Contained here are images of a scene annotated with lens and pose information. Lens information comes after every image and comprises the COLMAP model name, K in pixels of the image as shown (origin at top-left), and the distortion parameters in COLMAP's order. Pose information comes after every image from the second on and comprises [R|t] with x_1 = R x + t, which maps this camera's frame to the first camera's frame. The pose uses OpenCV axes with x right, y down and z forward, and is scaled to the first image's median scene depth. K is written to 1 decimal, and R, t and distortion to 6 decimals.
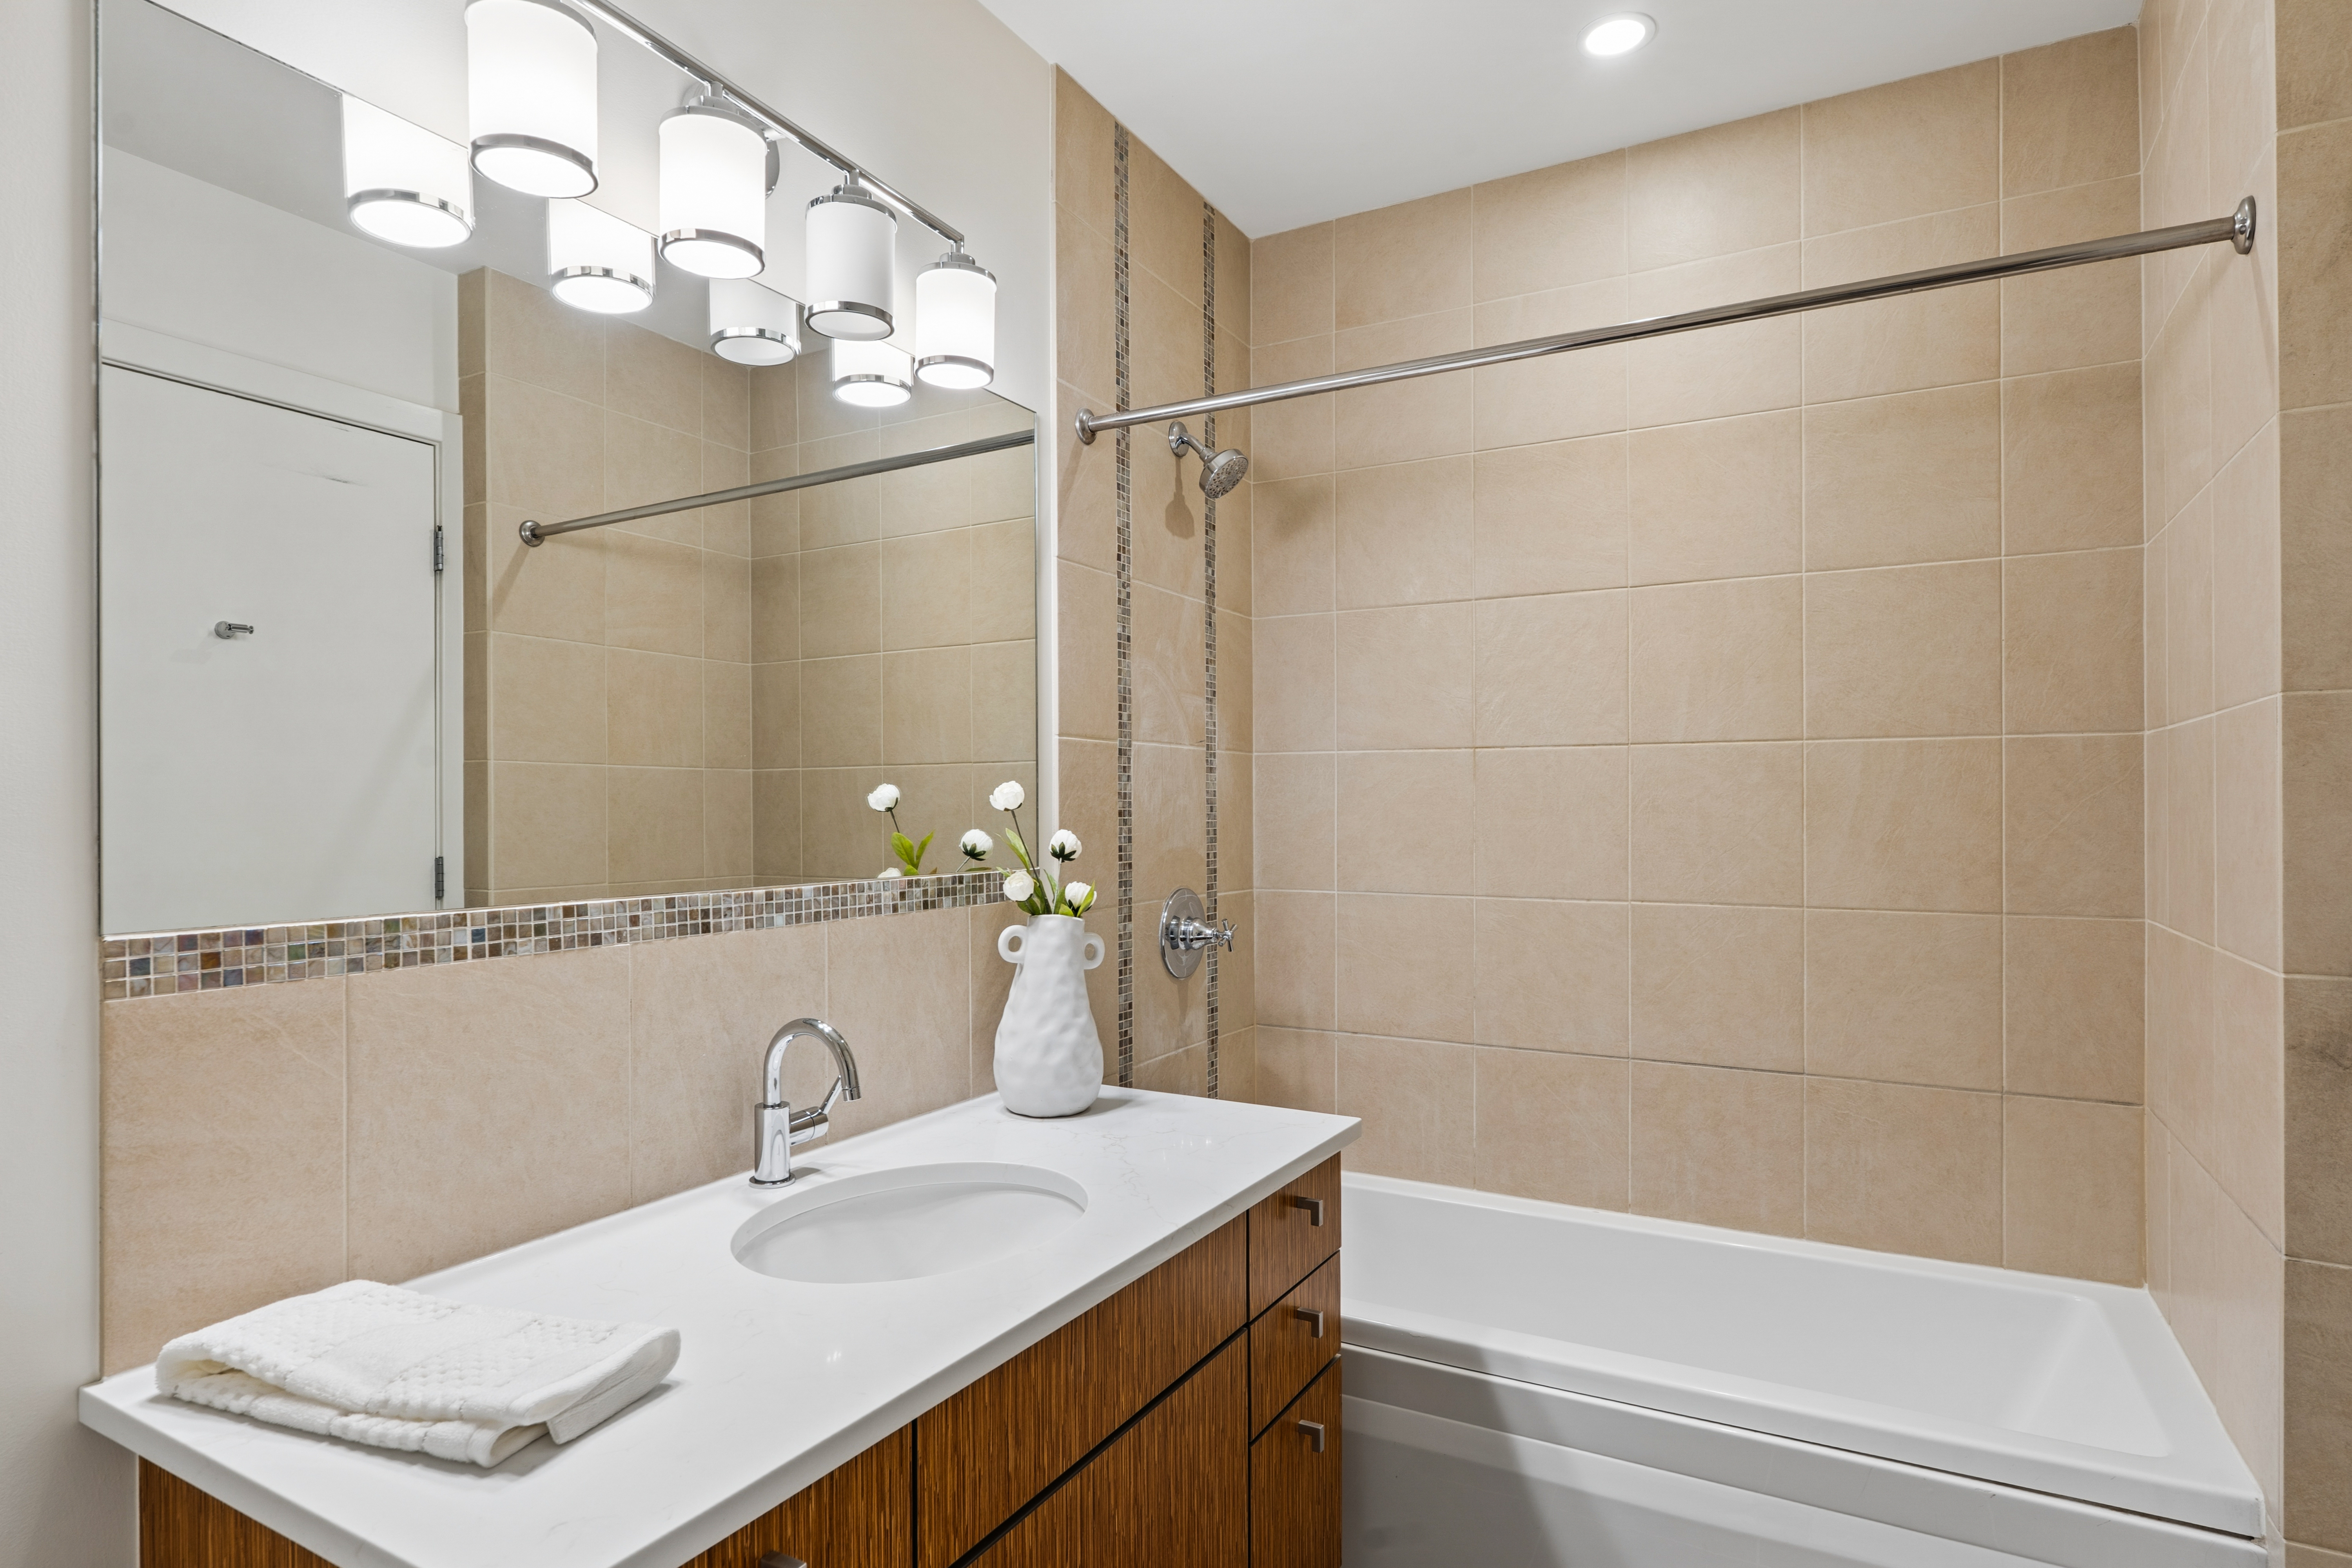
lens RADIAL K [[1250.9, 0, 1173.7], [0, 1250.9, 793.3], [0, 0, 1]] dist [-0.000351, -0.000154]
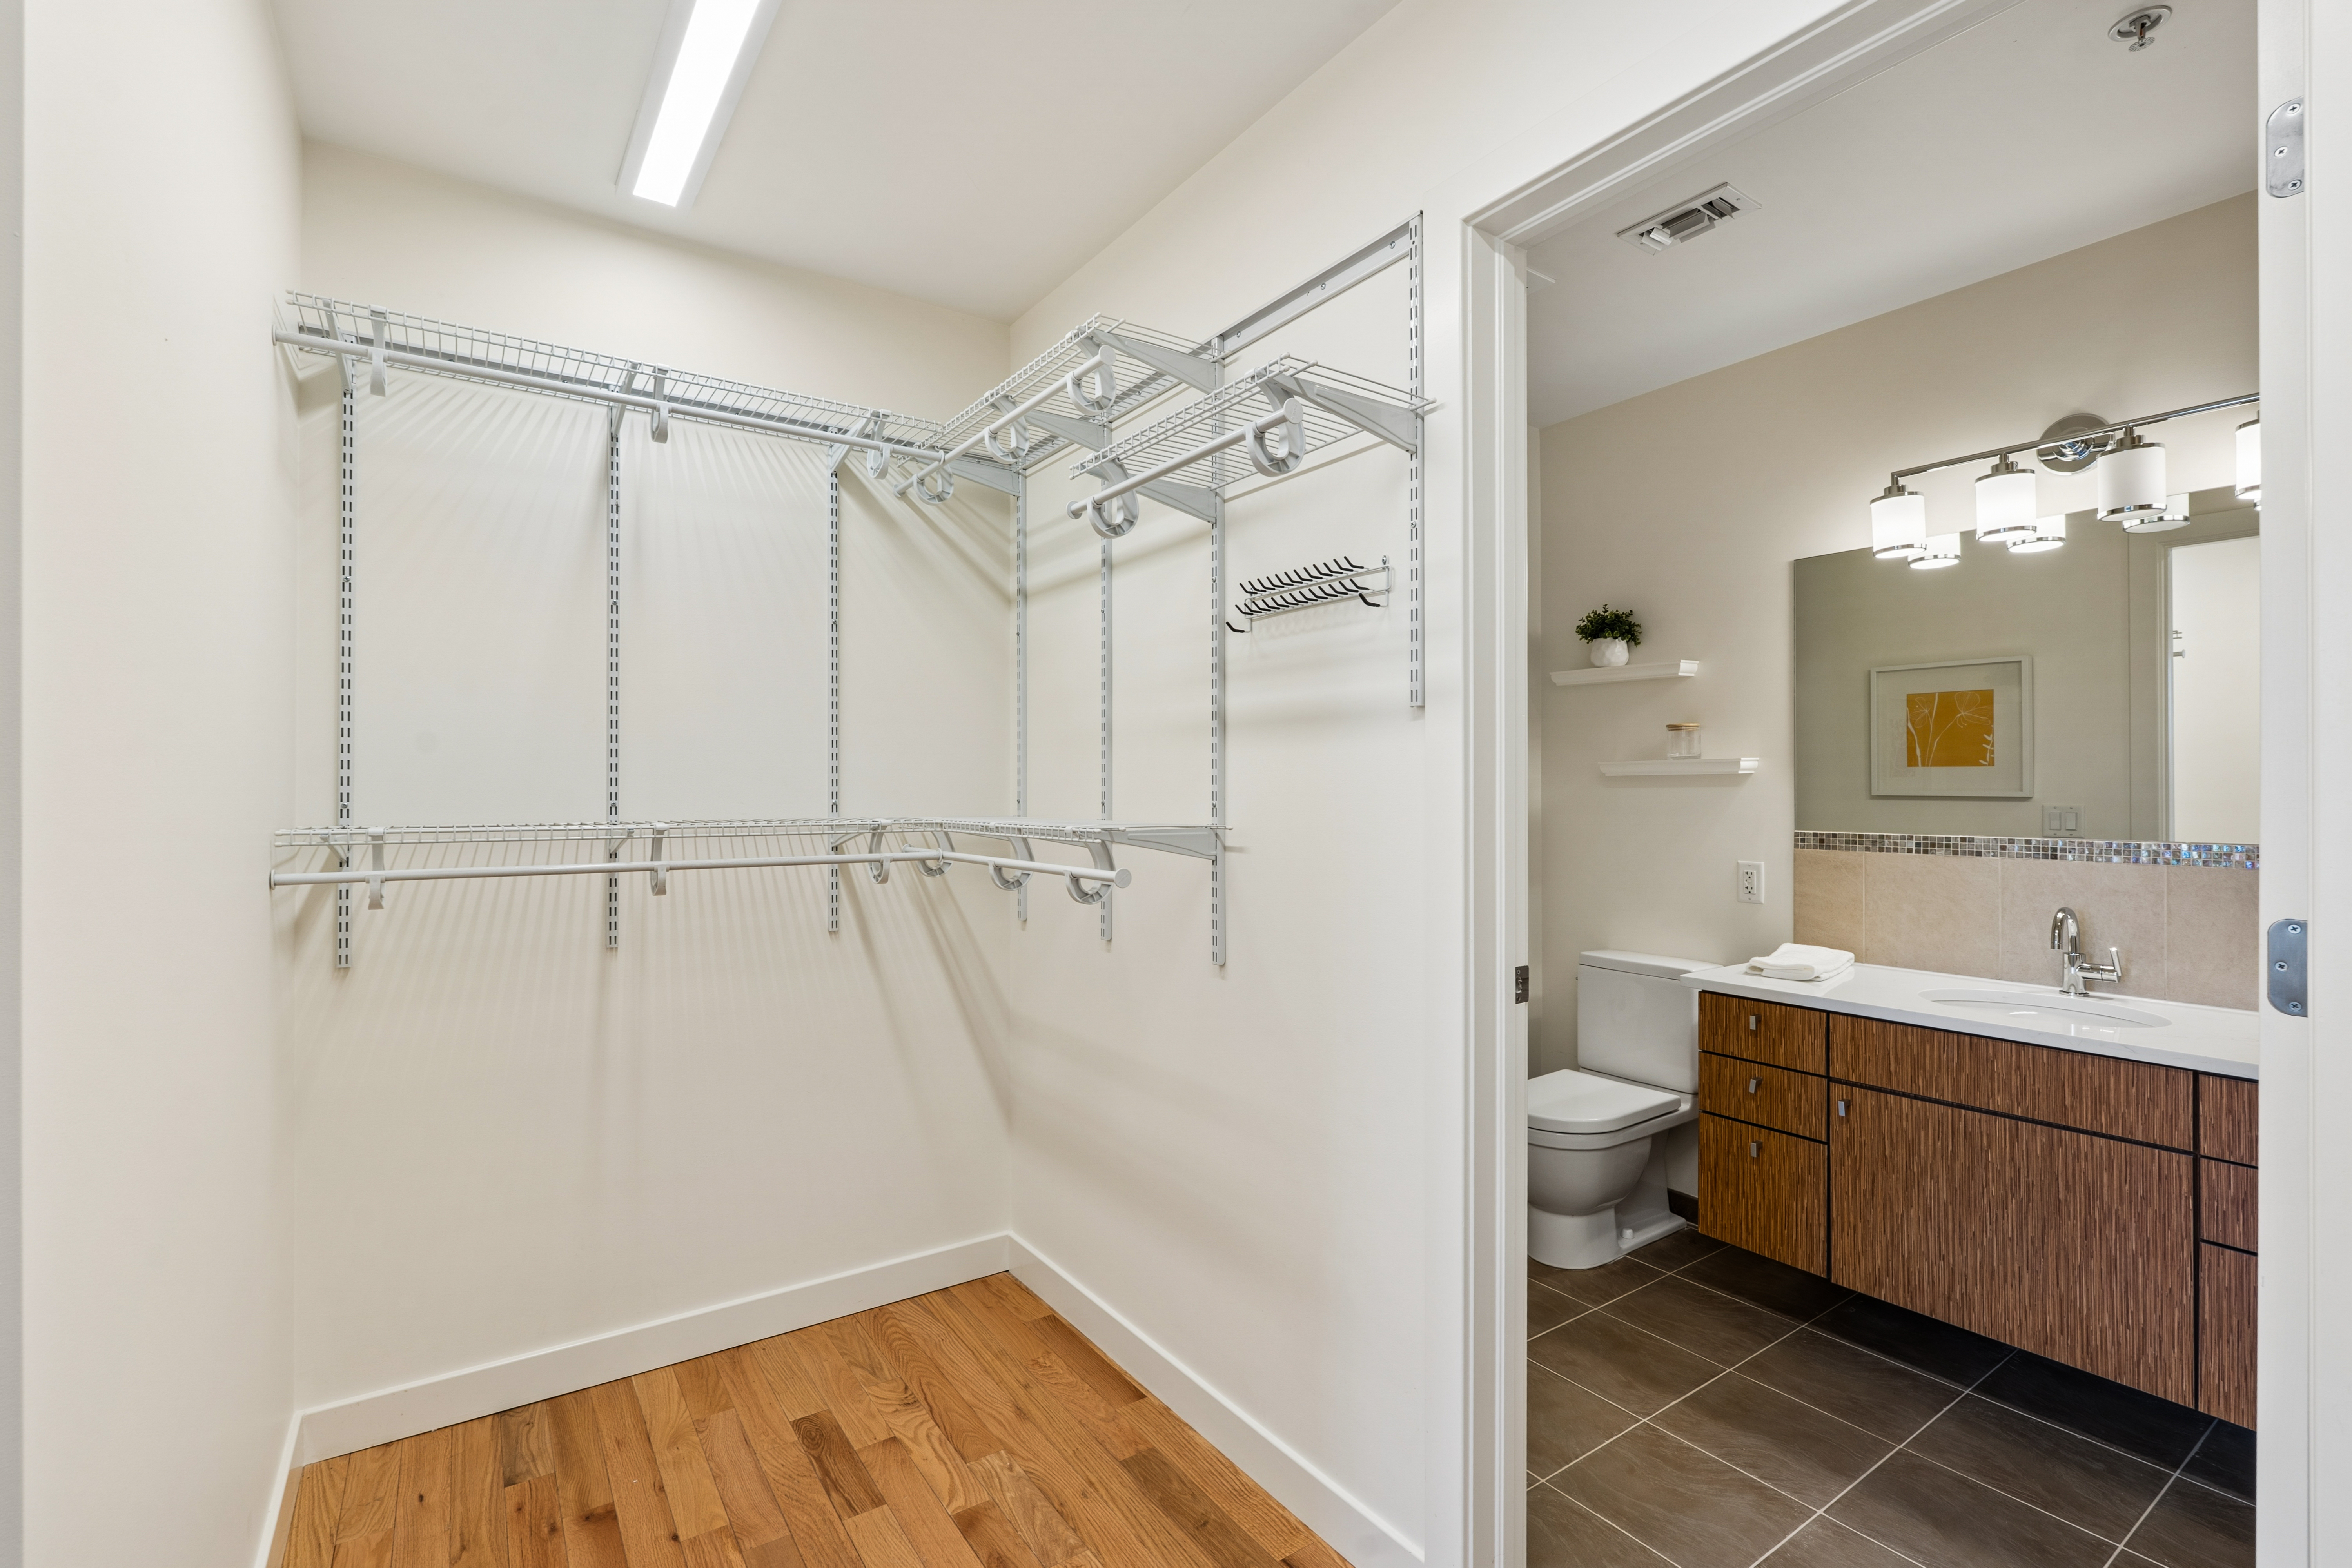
lens RADIAL K [[1058.2, 0, 1176.2], [0, 1058.2, 786.9], [0, 0, 1]] dist [0.000120, -0.000066]
pose [[-0.437729, -0.001477, -0.899106, 1.951086], [0.008332, 0.999949, -0.005699, -0.004477], [0.899068, -0.009986, -0.437695, 0.555037]]
